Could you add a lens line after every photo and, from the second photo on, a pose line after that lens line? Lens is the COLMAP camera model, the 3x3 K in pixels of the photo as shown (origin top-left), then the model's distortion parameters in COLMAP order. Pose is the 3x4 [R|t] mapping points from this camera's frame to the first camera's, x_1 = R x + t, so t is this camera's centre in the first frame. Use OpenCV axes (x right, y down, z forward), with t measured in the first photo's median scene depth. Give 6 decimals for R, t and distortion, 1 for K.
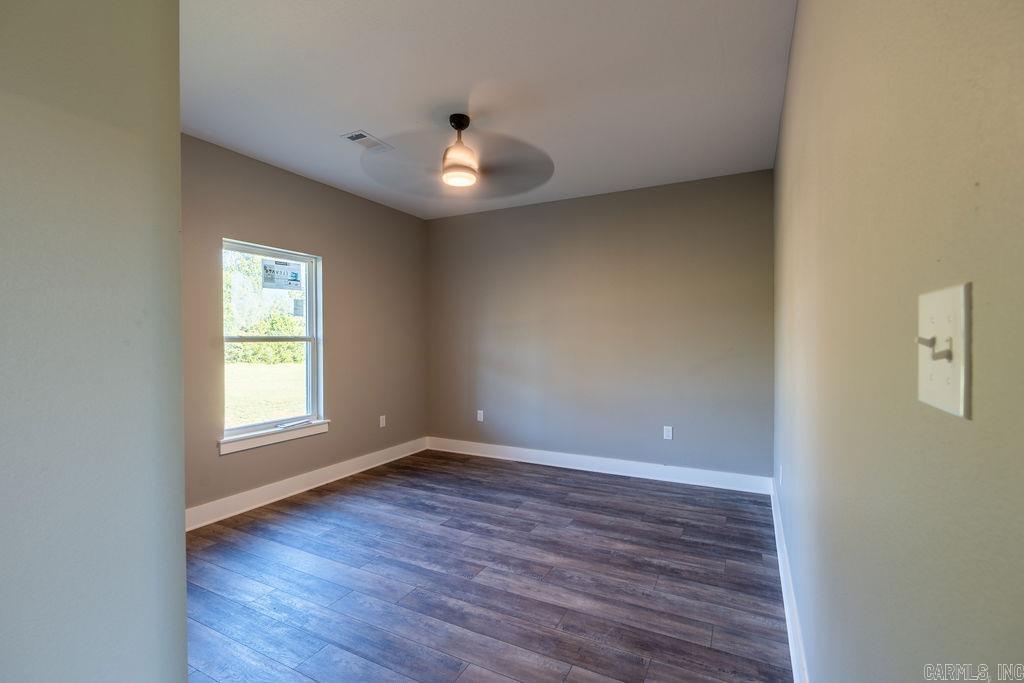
lens RADIAL K [[459.2, 0, 512.0], [0, 459.2, 341.5], [0, 0, 1]] dist [-0.001414, 0.000209]
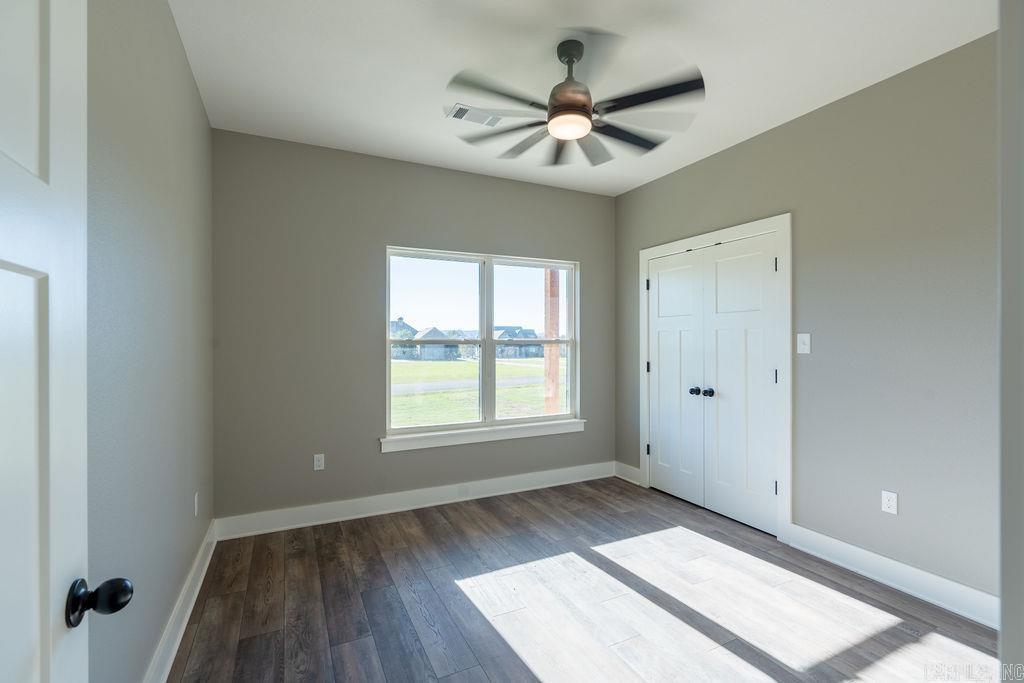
lens RADIAL K [[444.6, 0, 512.0], [0, 444.6, 341.5], [0, 0, 1]] dist [-0.000173, 0.000039]
pose [[0.809901, 0.001202, -0.586566, 0.118919], [-0.004377, 0.999982, -0.003994, -0.002043], [0.586550, 0.005802, 0.809892, 0.221617]]
